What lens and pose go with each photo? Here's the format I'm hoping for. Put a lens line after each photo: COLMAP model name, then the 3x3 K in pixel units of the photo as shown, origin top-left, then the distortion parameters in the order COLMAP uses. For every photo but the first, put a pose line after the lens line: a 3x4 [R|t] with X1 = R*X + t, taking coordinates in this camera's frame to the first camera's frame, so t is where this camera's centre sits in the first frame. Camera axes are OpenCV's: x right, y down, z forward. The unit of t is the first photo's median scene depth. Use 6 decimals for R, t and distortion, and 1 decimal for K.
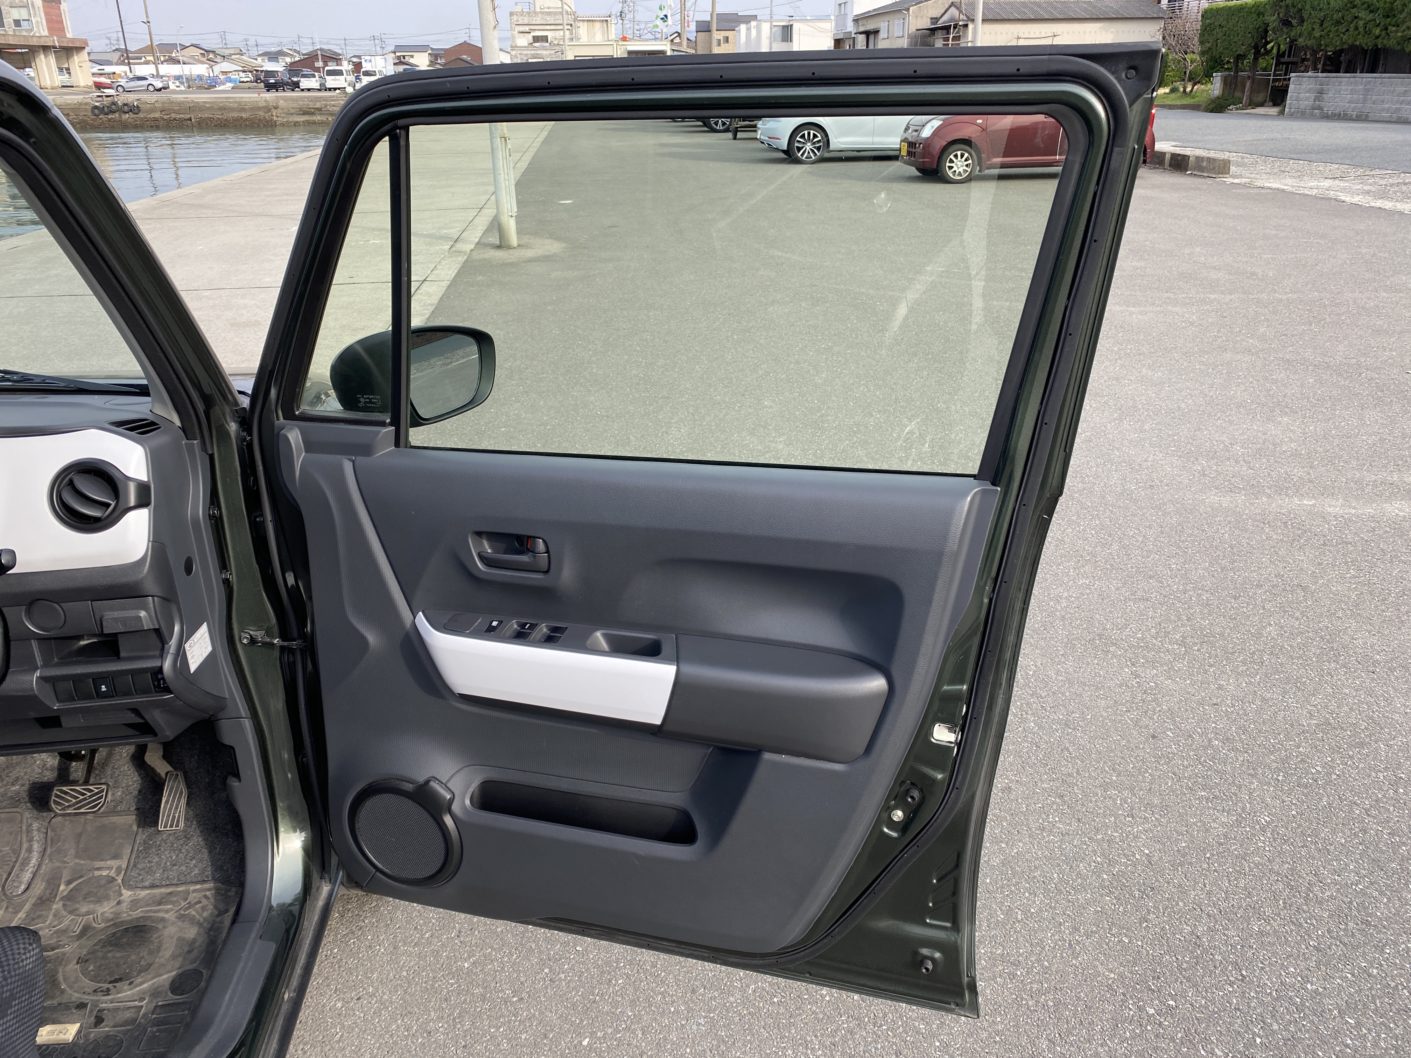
lens RADIAL K [[1078.1, 0, 702.3], [0, 1078.1, 506.8], [0, 0, 1]] dist [0.028030, -0.028255]
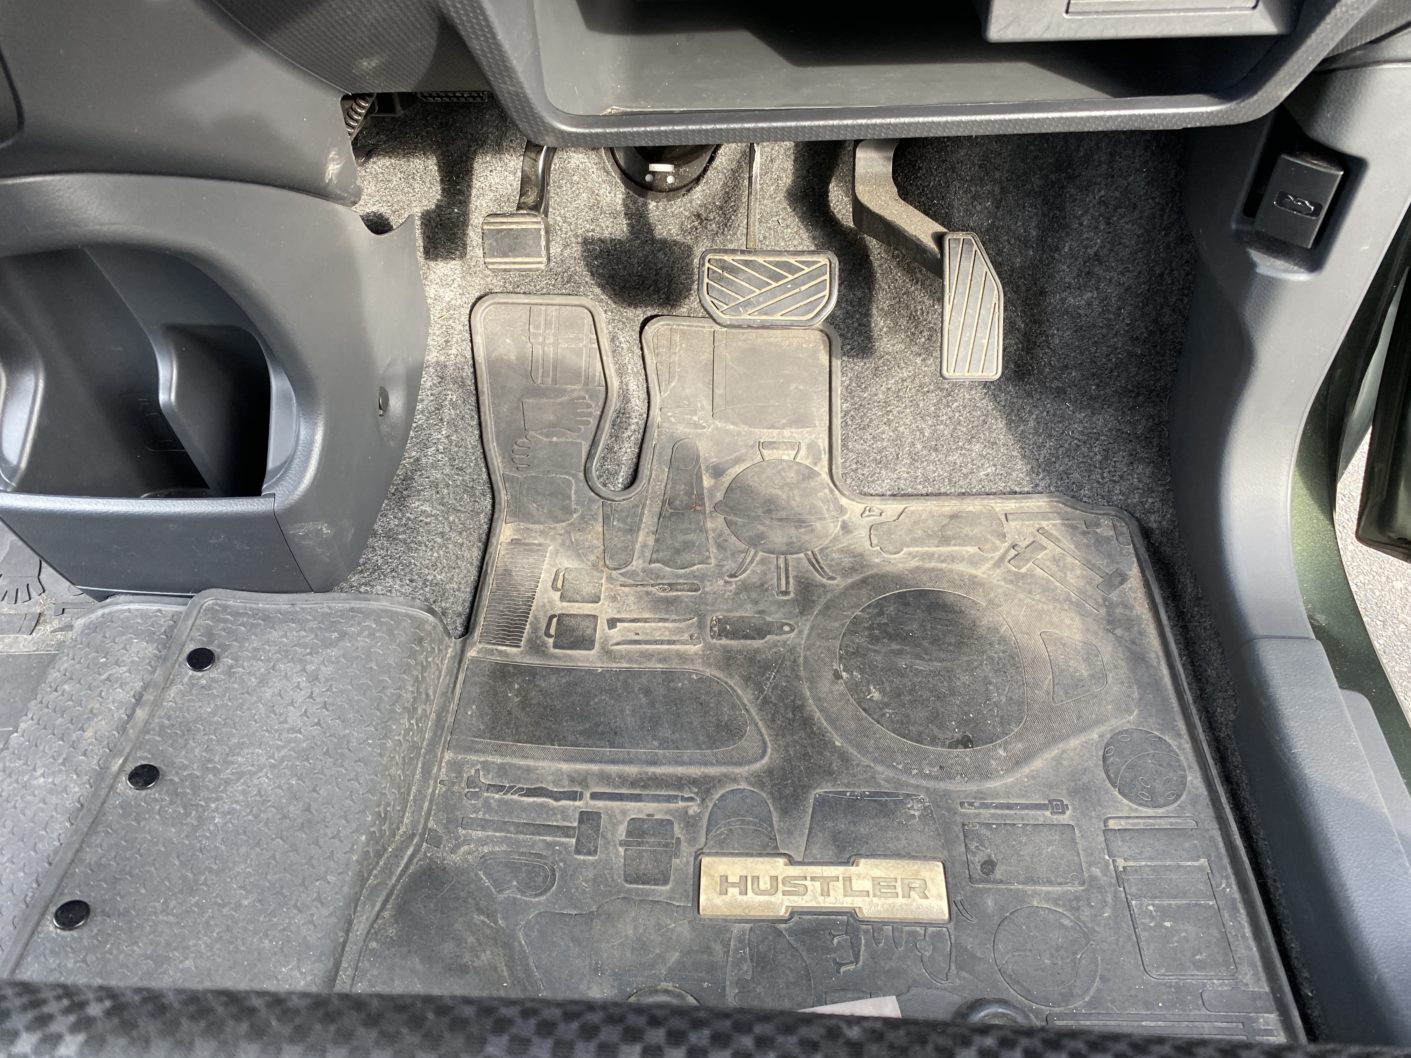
lens RADIAL K [[1078.1, 0, 685.3], [0, 1078.1, 509.4], [0, 0, 1]] dist [0.028030, -0.028255]
pose [[0.986530, 0.091160, -0.135823, -0.158389], [-0.023429, 0.900503, 0.434218, 0.049572], [0.161893, -0.425187, 0.890509, 0.176157]]
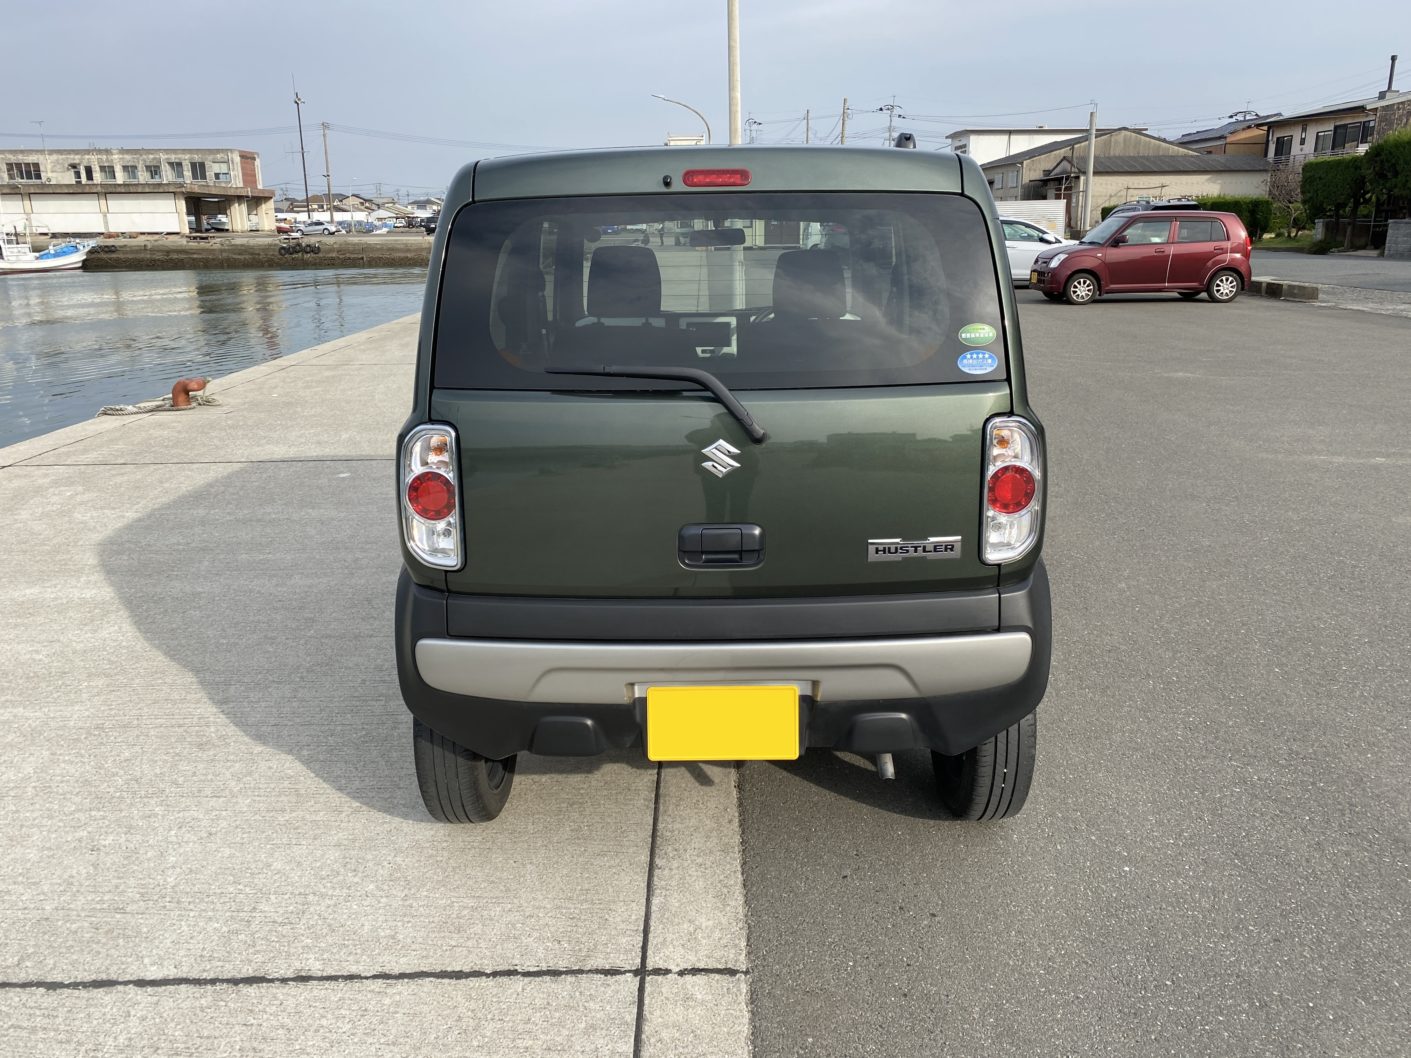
lens RADIAL K [[1078.1, 0, 706.3], [0, 1078.1, 502.4], [0, 0, 1]] dist [0.028030, -0.028255]
pose [[0.995466, 0.026472, -0.091363, -0.155325], [-0.037722, 0.991604, -0.123688, 0.206440], [0.087321, 0.126574, 0.988106, -0.485875]]
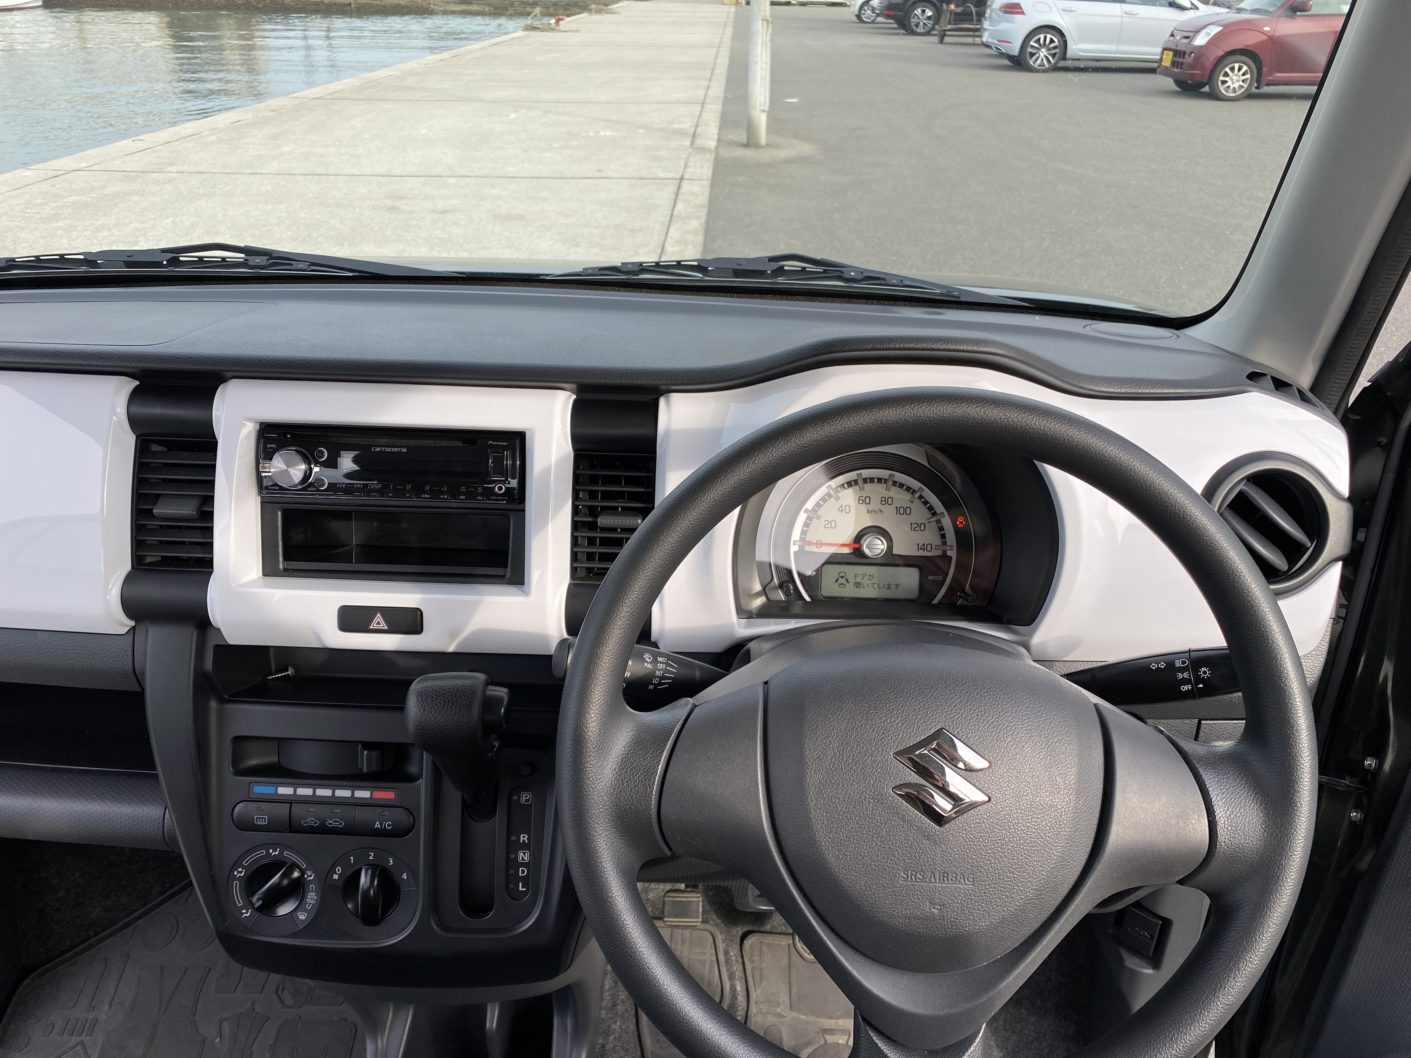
lens RADIAL K [[1078.1, 0, 701.9], [0, 1078.1, 532.7], [0, 0, 1]] dist [0.028030, -0.028255]
pose [[0.991124, 0.087576, -0.100015, -0.178204], [-0.077639, 0.992027, 0.099269, -0.008618], [0.107911, -0.090623, 0.990022, 0.109082]]
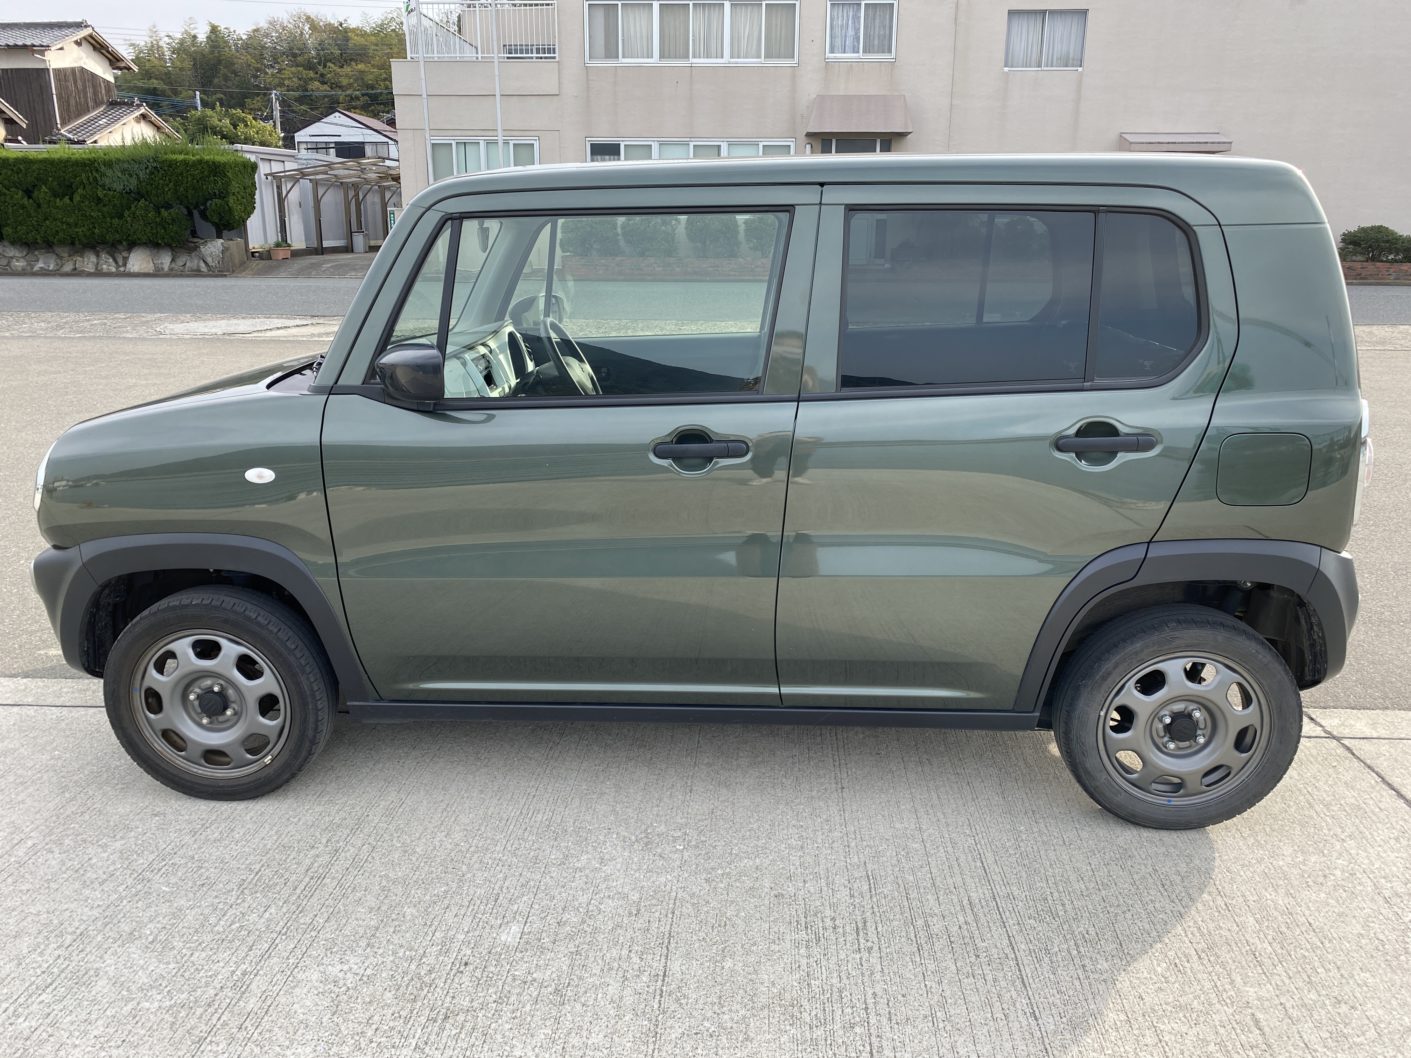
lens RADIAL K [[1078.1, 0, 707.4], [0, 1078.1, 517.3], [0, 0, 1]] dist [0.028030, -0.028255]
pose [[0.139020, -0.249711, 0.958289, -0.735454], [0.363667, 0.912946, 0.185138, 0.008768], [-0.921097, 0.322760, 0.217729, 0.029959]]
